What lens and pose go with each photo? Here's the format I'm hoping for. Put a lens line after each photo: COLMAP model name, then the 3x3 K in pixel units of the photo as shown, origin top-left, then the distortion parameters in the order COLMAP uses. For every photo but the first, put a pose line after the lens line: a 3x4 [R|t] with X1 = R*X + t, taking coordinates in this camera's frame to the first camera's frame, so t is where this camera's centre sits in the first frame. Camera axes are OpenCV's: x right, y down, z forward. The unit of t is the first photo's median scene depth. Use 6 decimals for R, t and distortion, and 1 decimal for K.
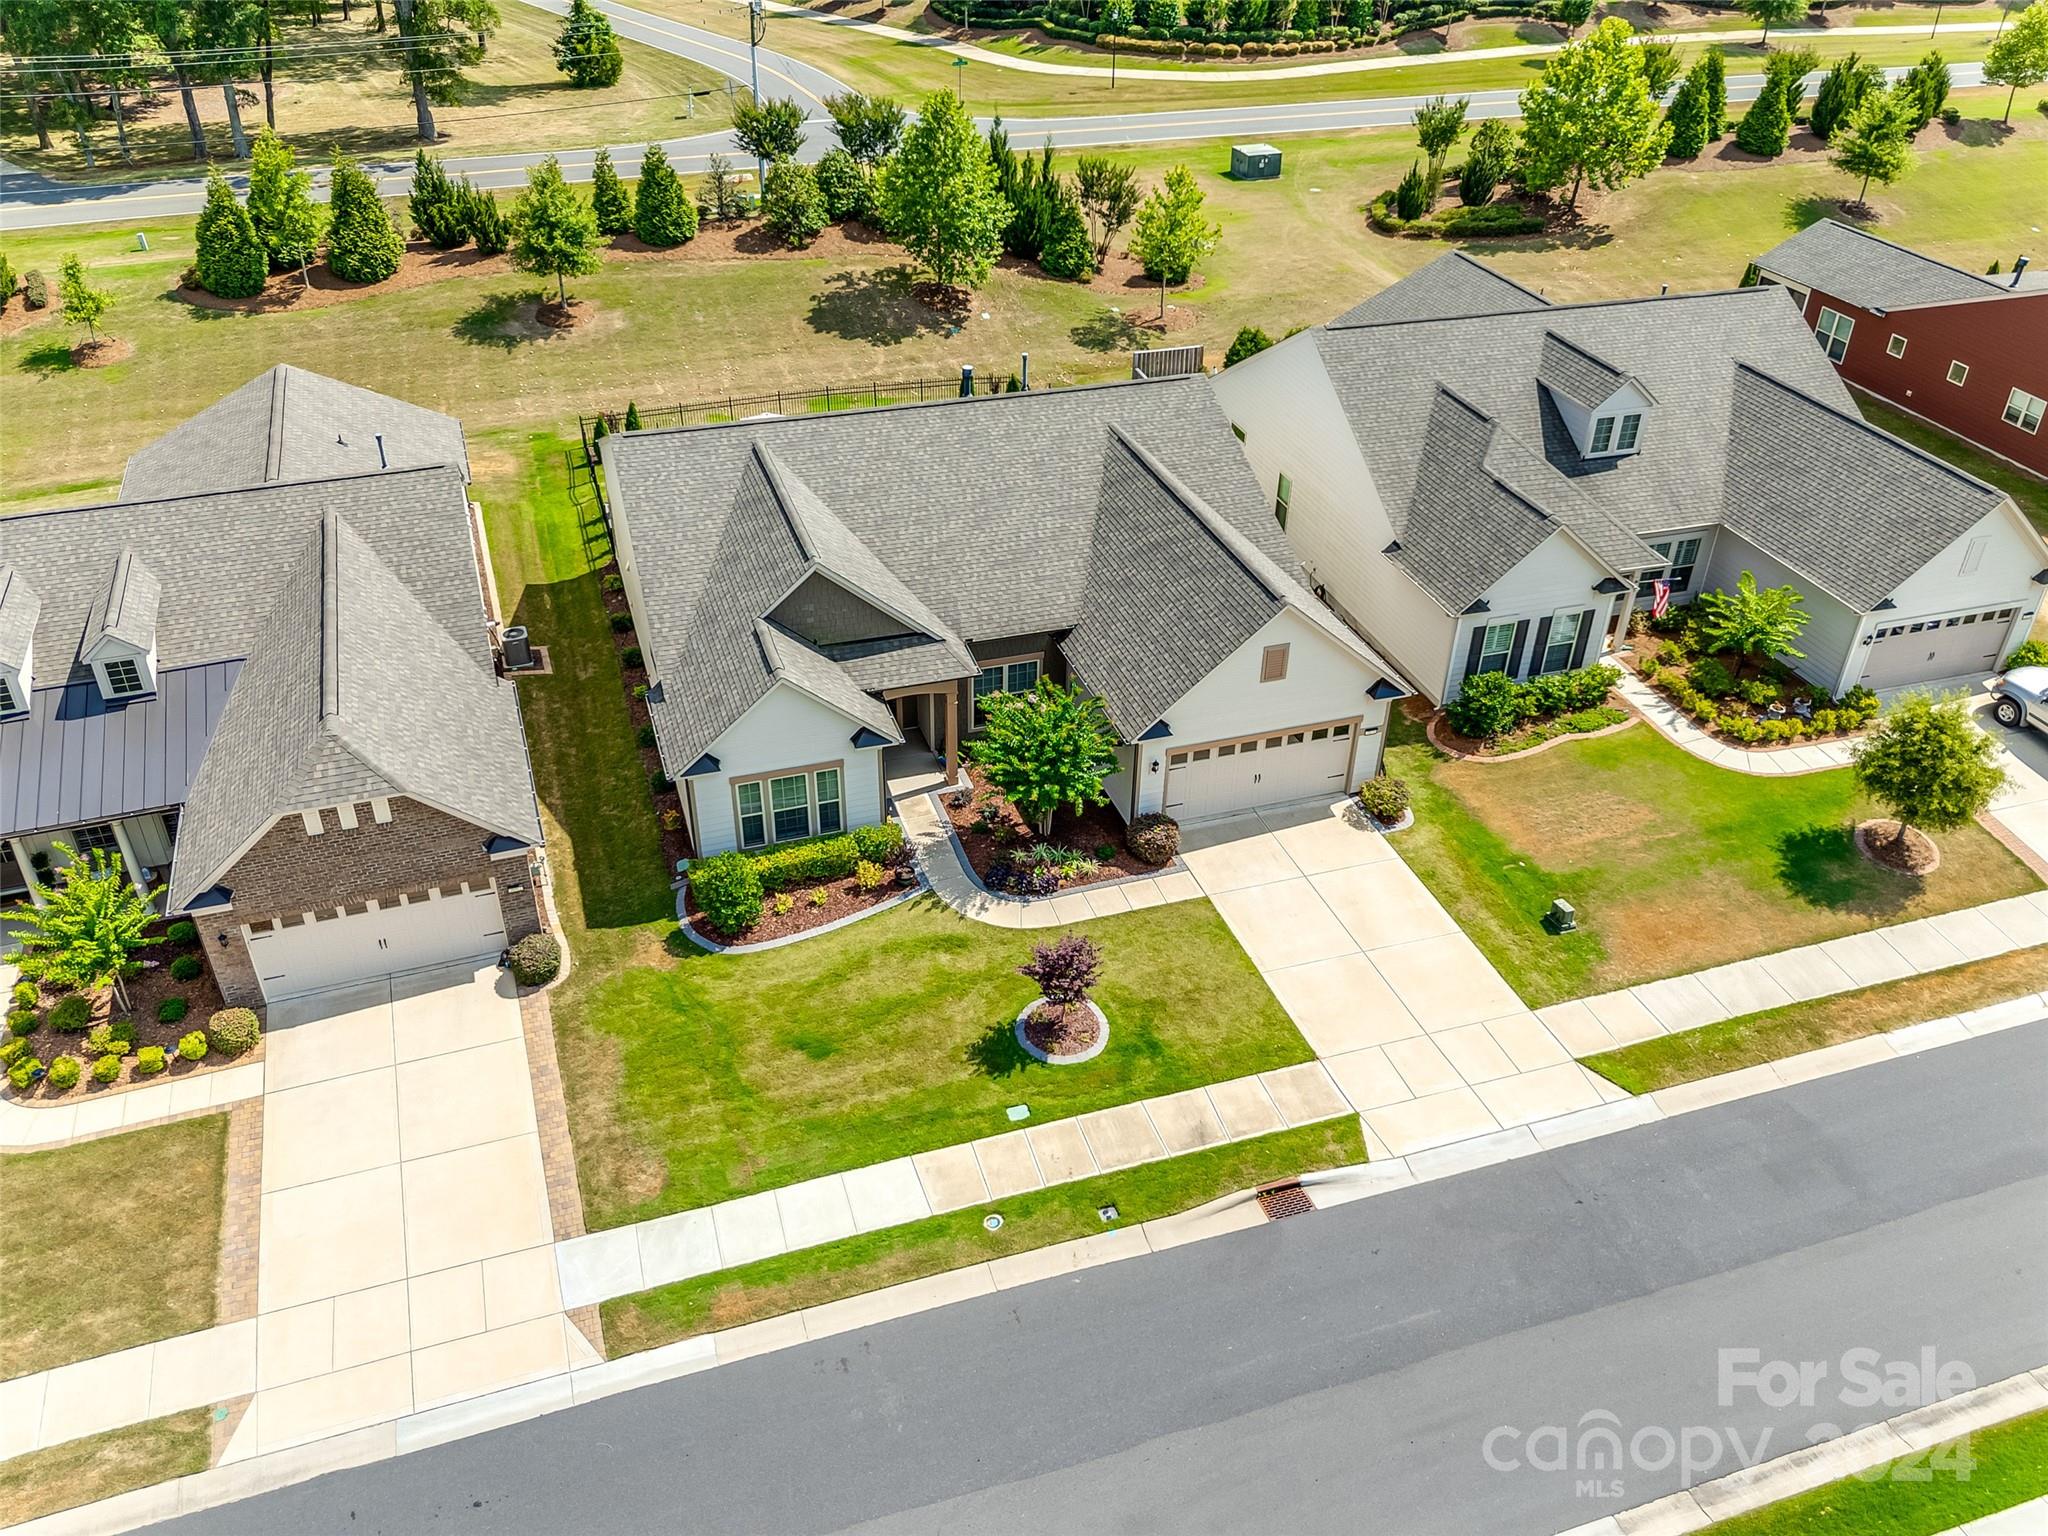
lens RADIAL K [[1606.8, 0, 1024.0], [0, 1606.8, 768.0], [0, 0, 1]] dist [0.018690, -0.044578]
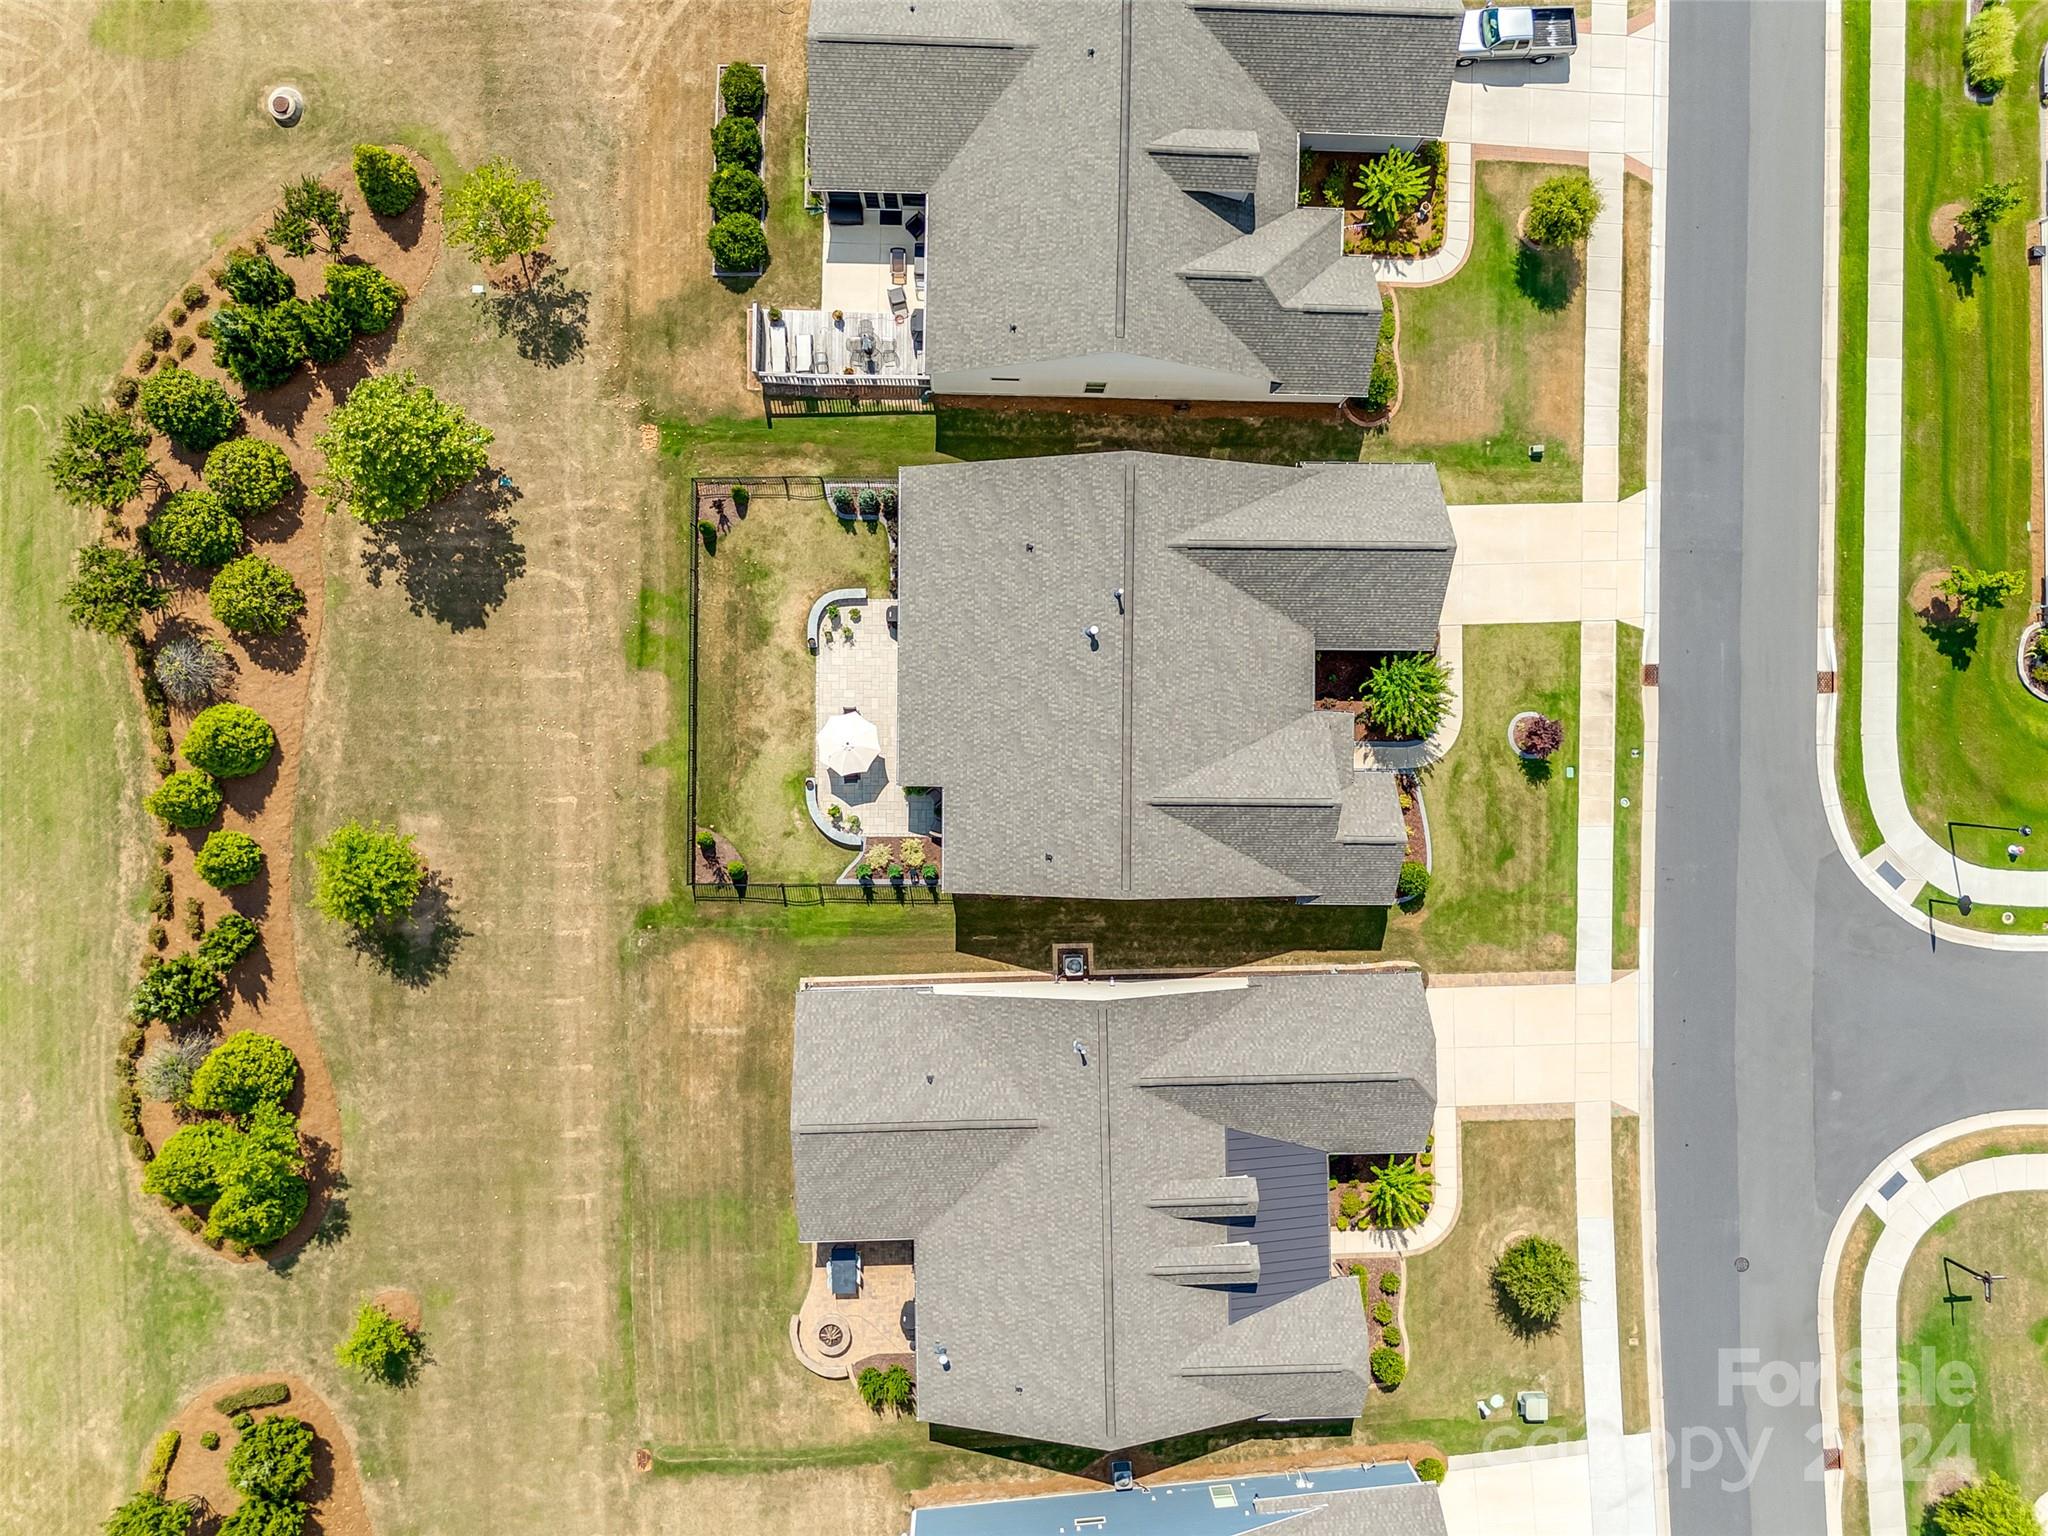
lens RADIAL K [[1612.6, 0, 1024.0], [0, 1612.6, 768.0], [0, 0, 1]] dist [-0.004876, -0.003262]
pose [[0.319514, -0.947581, -0.001123, -0.191083], [0.493306, 0.165326, 0.854000, -1.658658], [-0.809049, -0.273419, 0.520271, 0.398719]]
